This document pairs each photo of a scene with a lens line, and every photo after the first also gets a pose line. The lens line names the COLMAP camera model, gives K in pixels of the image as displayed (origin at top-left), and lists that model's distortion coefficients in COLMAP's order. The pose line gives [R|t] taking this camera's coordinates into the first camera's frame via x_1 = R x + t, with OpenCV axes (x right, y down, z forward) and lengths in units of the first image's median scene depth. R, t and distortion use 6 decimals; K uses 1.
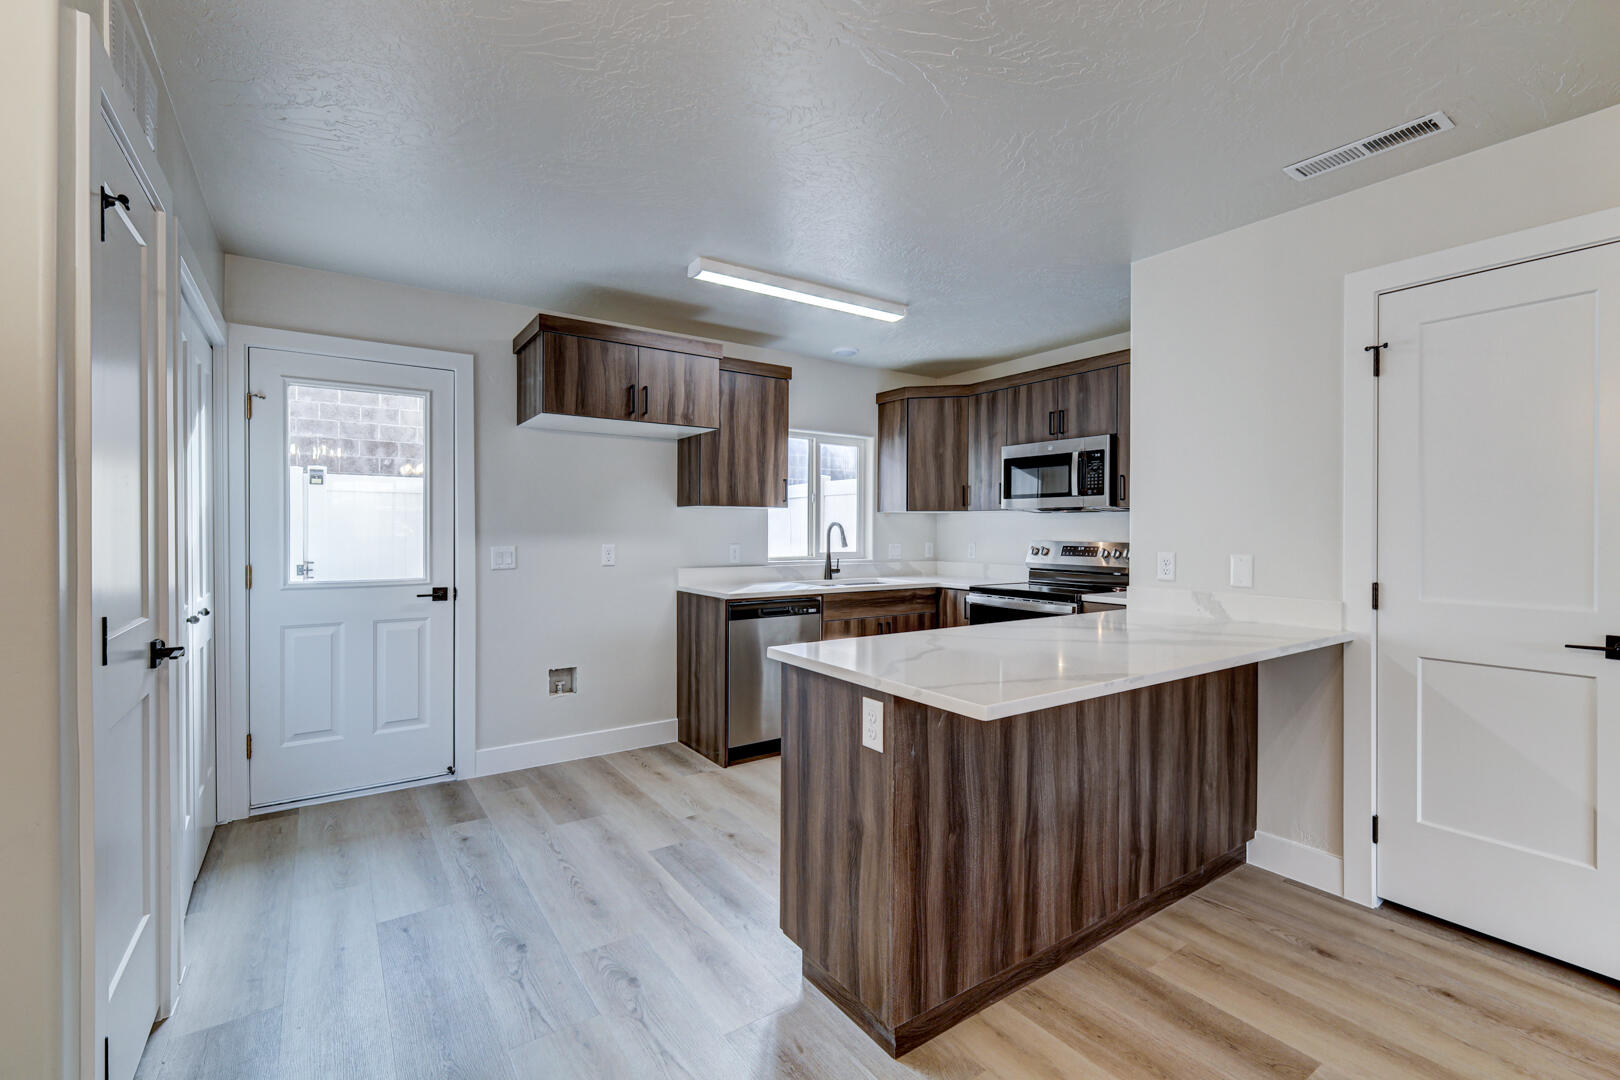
lens RADIAL K [[704.3, 0, 806.3], [0, 704.3, 532.4], [0, 0, 1]] dist [0.008608, -0.000659]
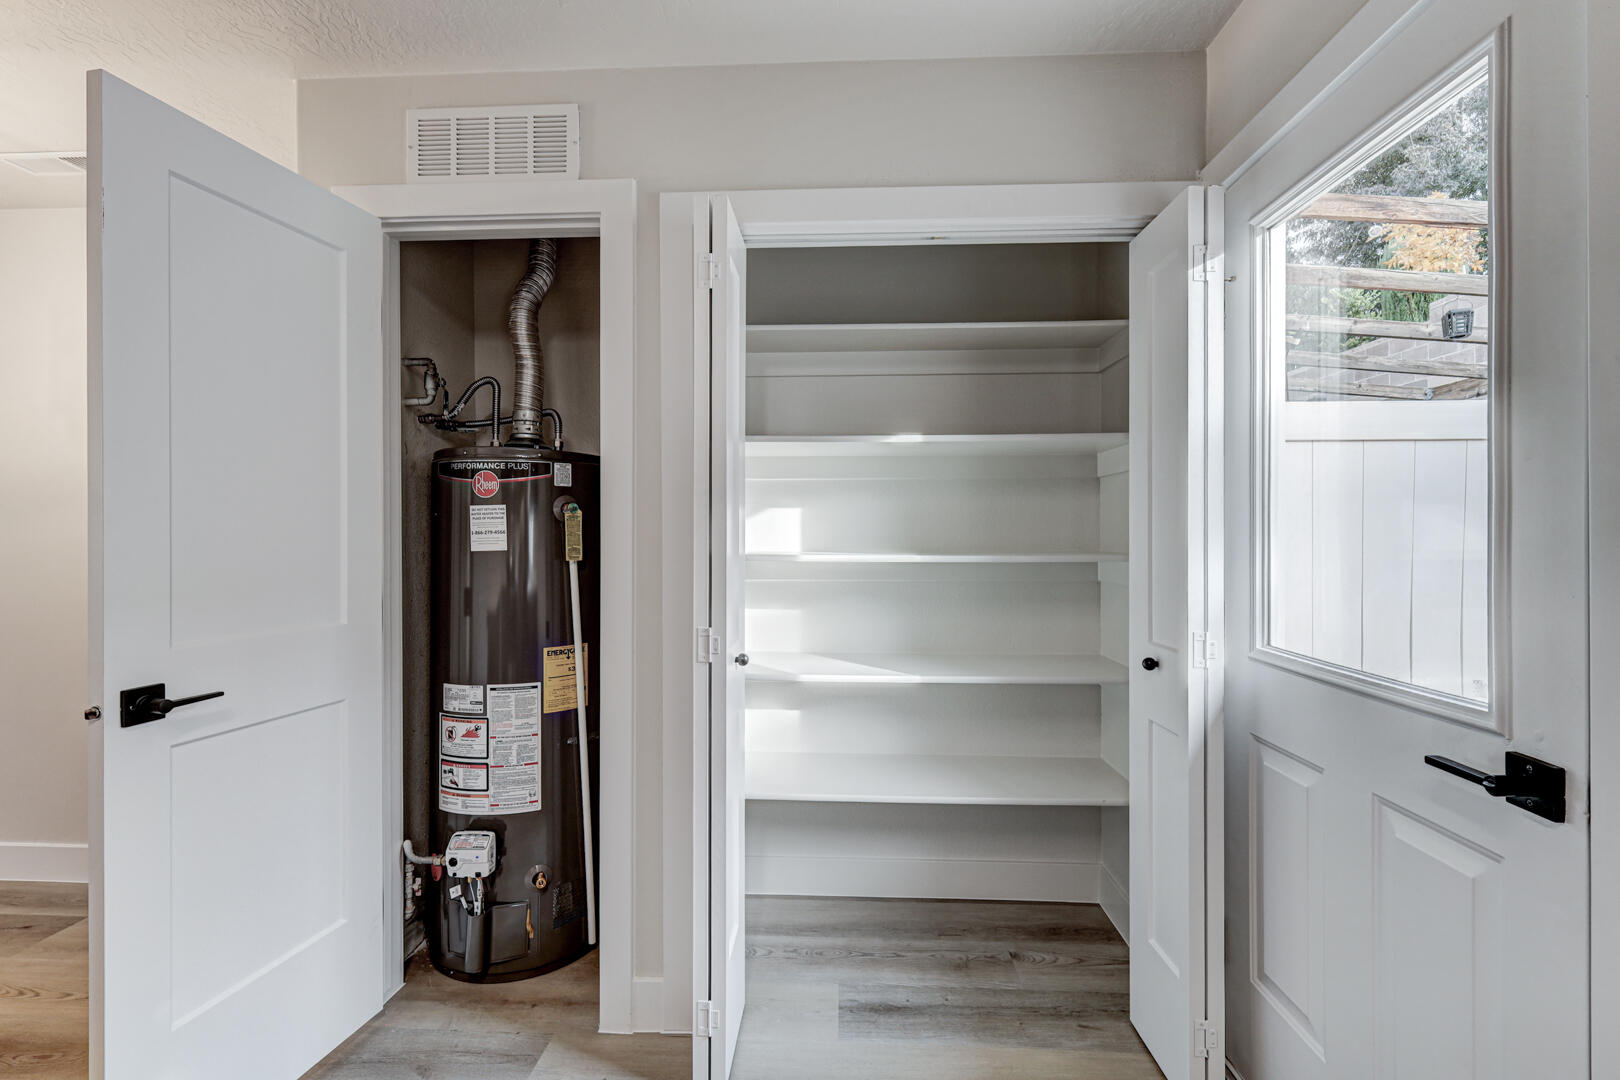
lens RADIAL K [[721.5, 0, 821.3], [0, 721.5, 536.3], [0, 0, 1]] dist [-0.000180, 0.002296]
pose [[-0.610128, -0.004294, -0.792291, -0.142328], [-0.005299, 0.999985, -0.001339, -0.001105], [0.792285, 0.003381, -0.610142, 0.898249]]
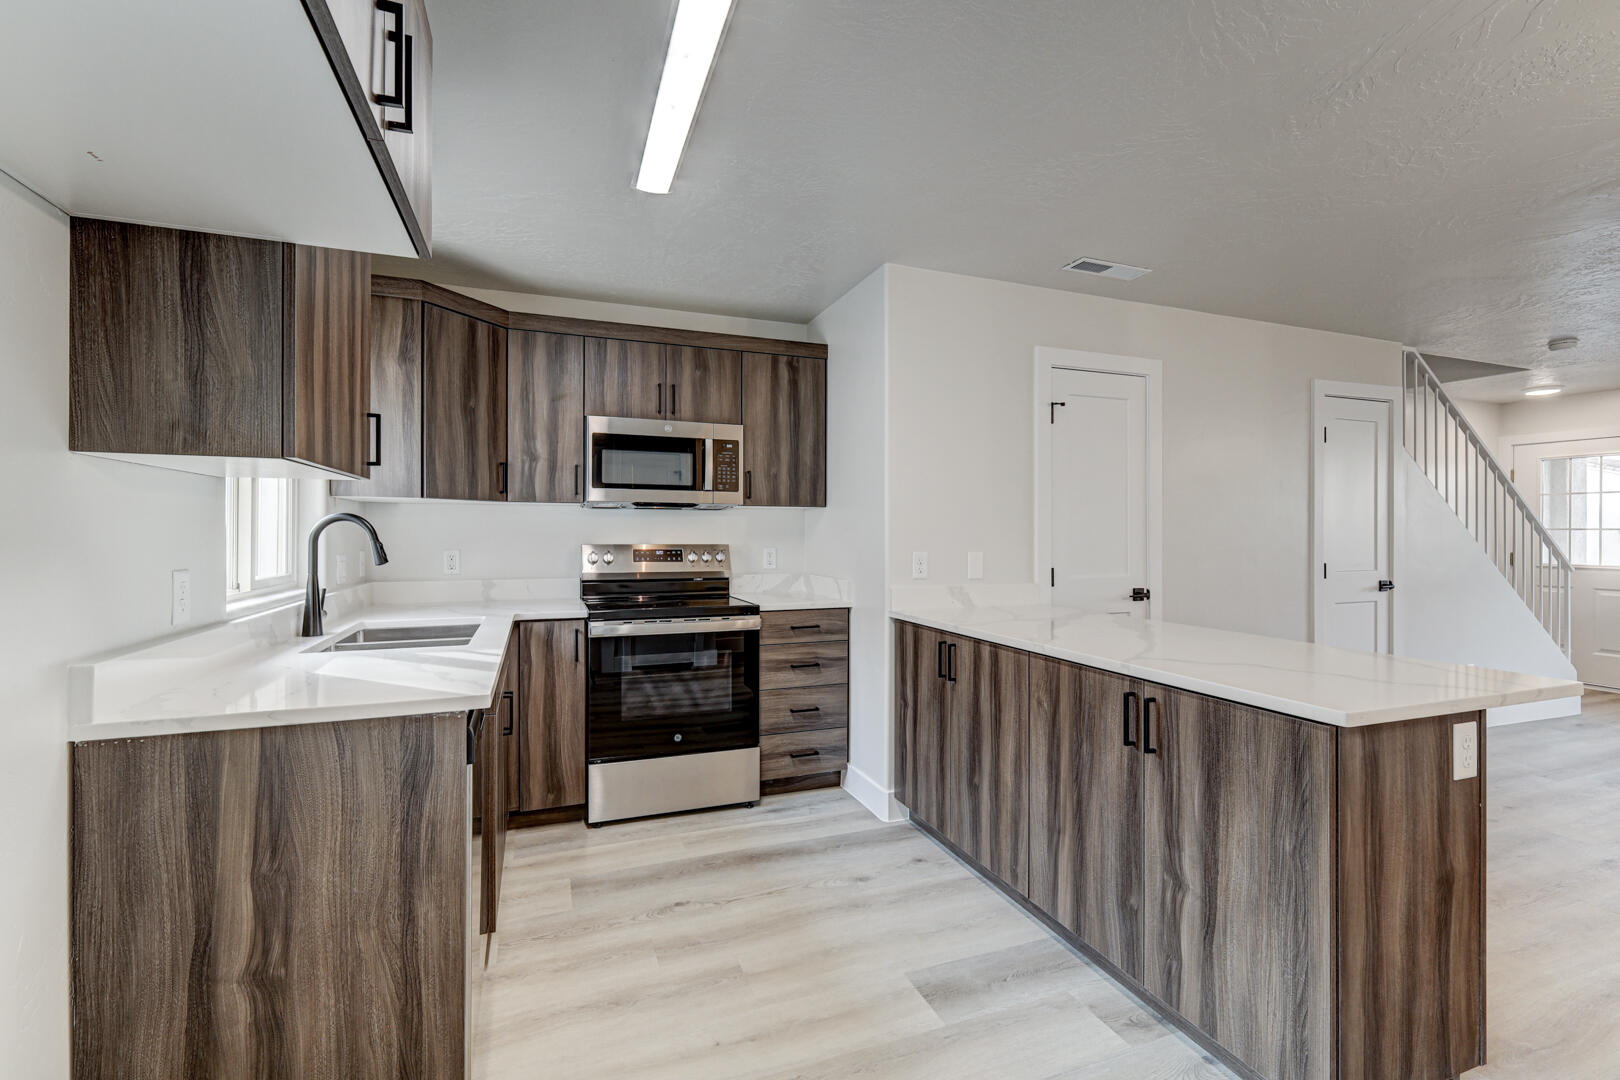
lens RADIAL K [[704.3, 0, 813.9], [0, 704.3, 532.6], [0, 0, 1]] dist [0.008608, -0.000659]
pose [[0.243941, -0.004240, 0.969781, -0.456032], [0.001217, 0.999991, 0.004066, -0.004641], [-0.969789, 0.000189, 0.243944, 0.735698]]
